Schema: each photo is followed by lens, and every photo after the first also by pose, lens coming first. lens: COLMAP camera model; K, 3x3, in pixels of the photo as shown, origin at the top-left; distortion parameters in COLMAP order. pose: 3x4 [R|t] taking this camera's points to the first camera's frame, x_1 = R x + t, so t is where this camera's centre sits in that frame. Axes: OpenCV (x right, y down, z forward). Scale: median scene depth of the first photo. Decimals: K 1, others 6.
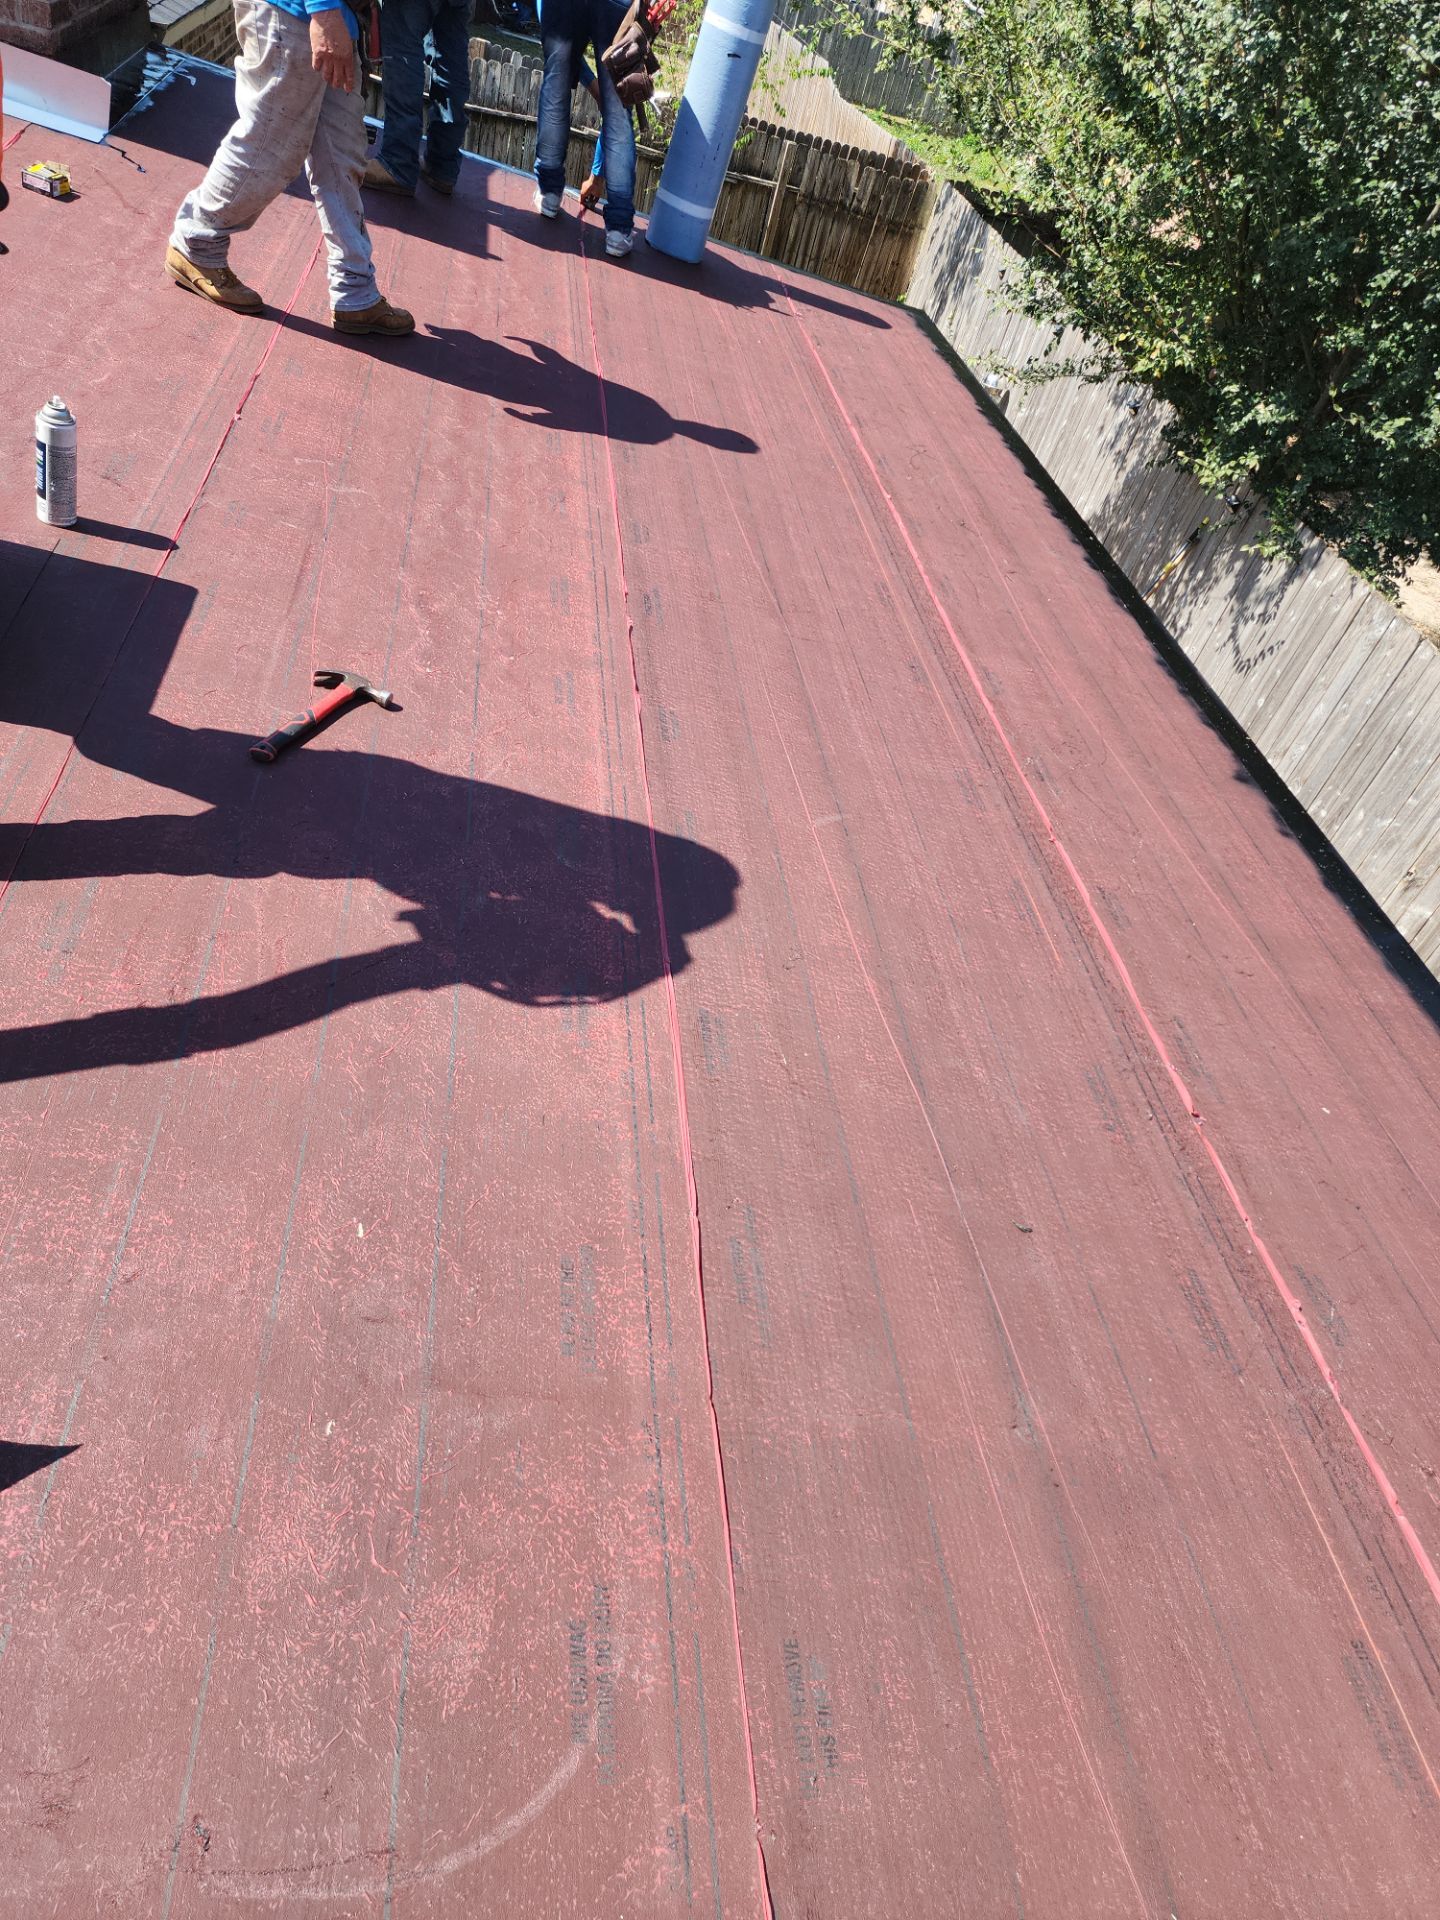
lens RADIAL K [[1335.6, 0, 716.9], [0, 1335.6, 966.5], [0, 0, 1]] dist [0.072579, -0.054577]
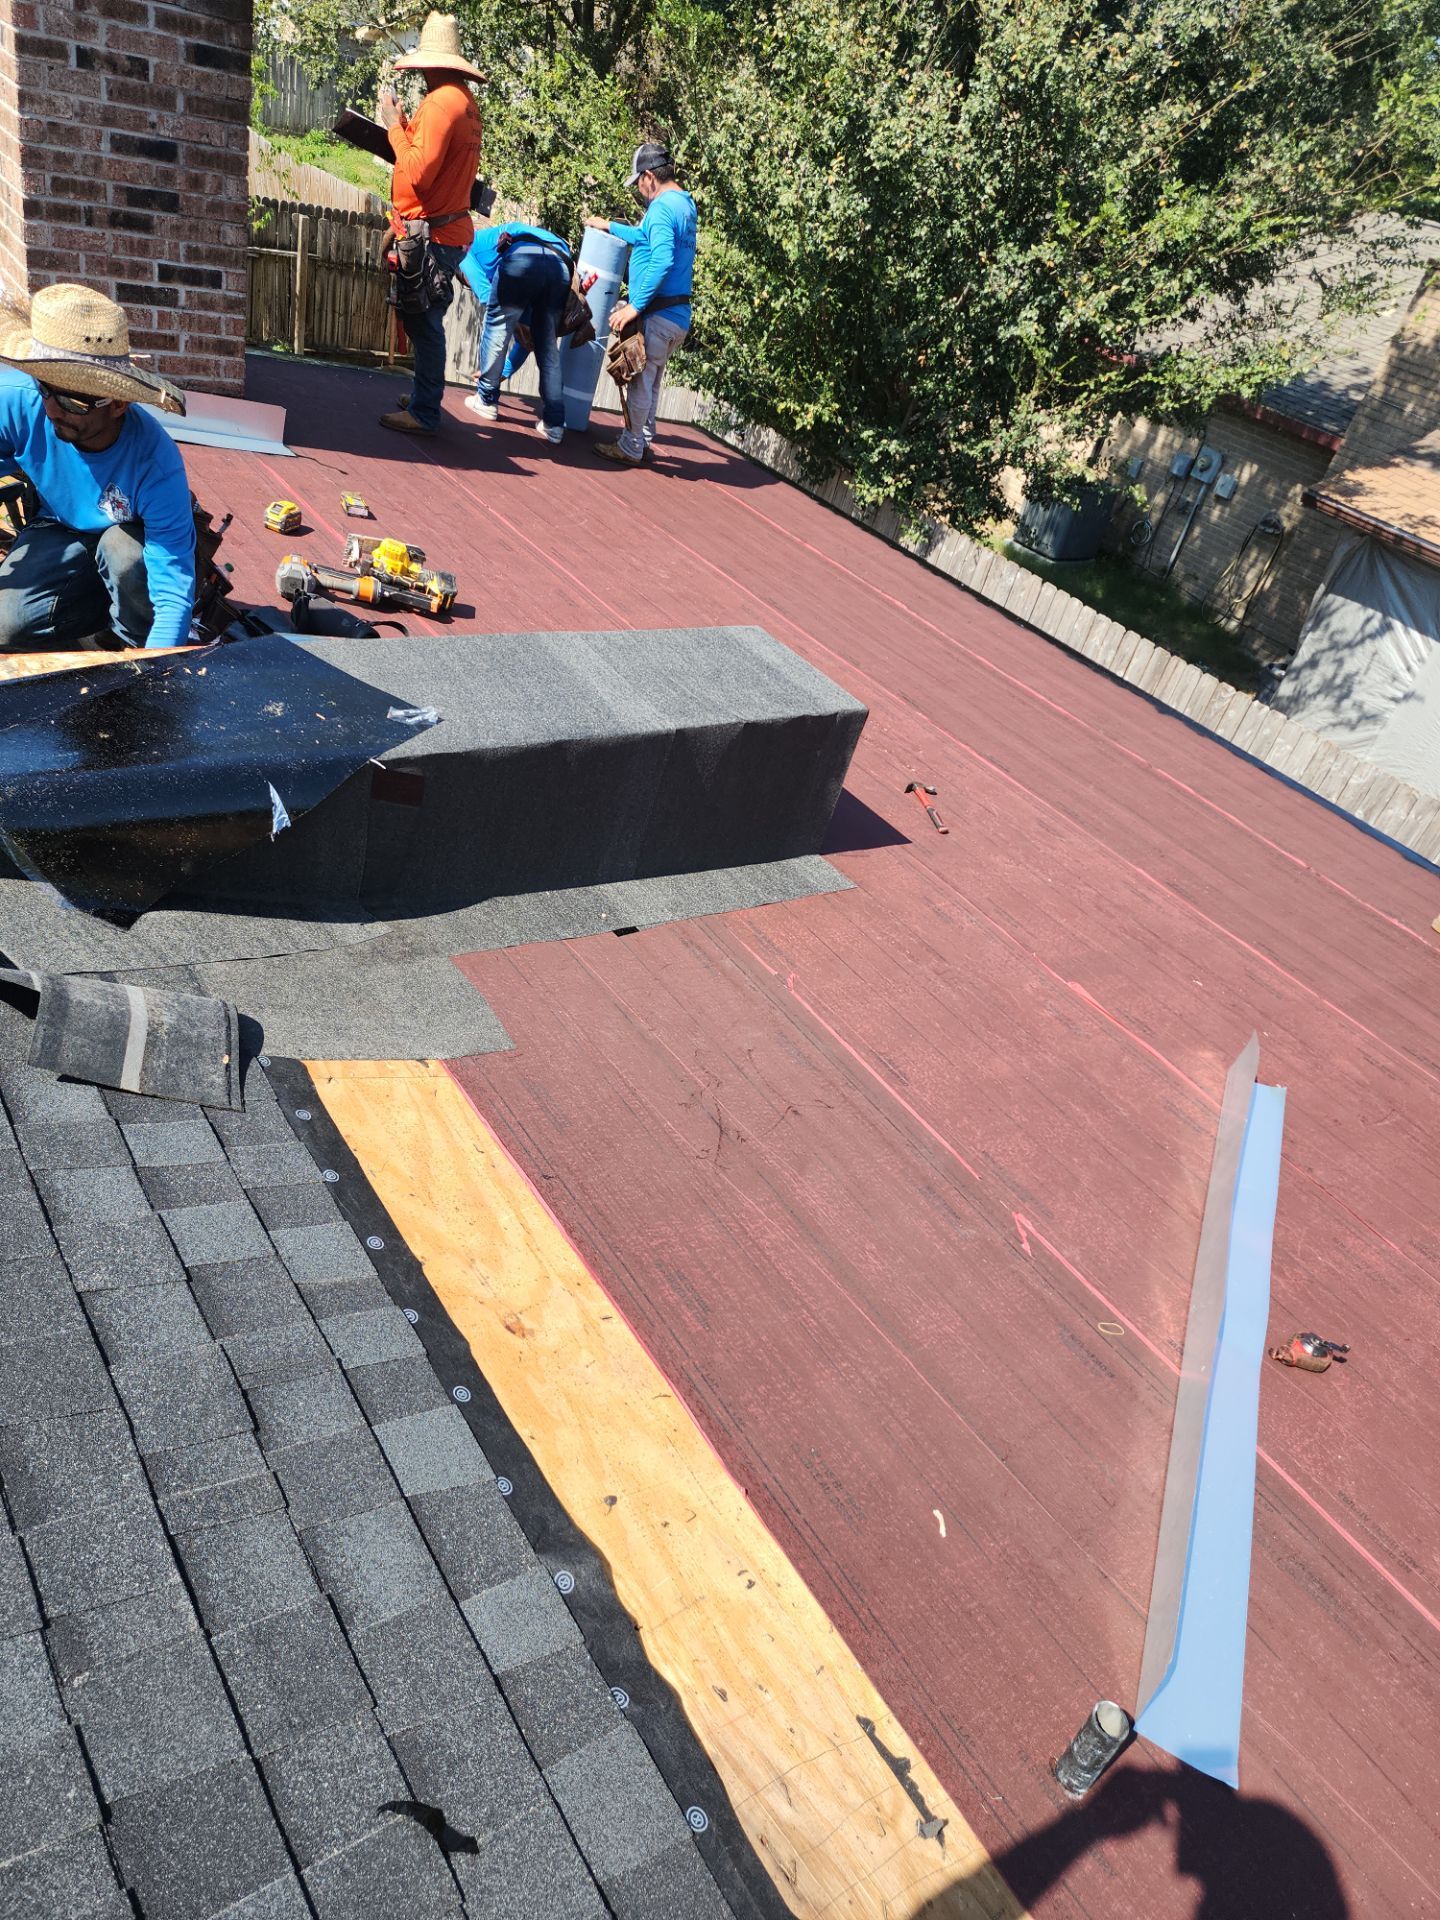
lens RADIAL K [[1335.6, 0, 729.8], [0, 1335.6, 954.3], [0, 0, 1]] dist [0.072579, -0.054577]
pose [[0.872556, -0.311568, 0.376261, -0.467548], [0.297314, 0.949835, 0.097046, -0.087805], [-0.387622, 0.027190, 0.921417, -0.243479]]
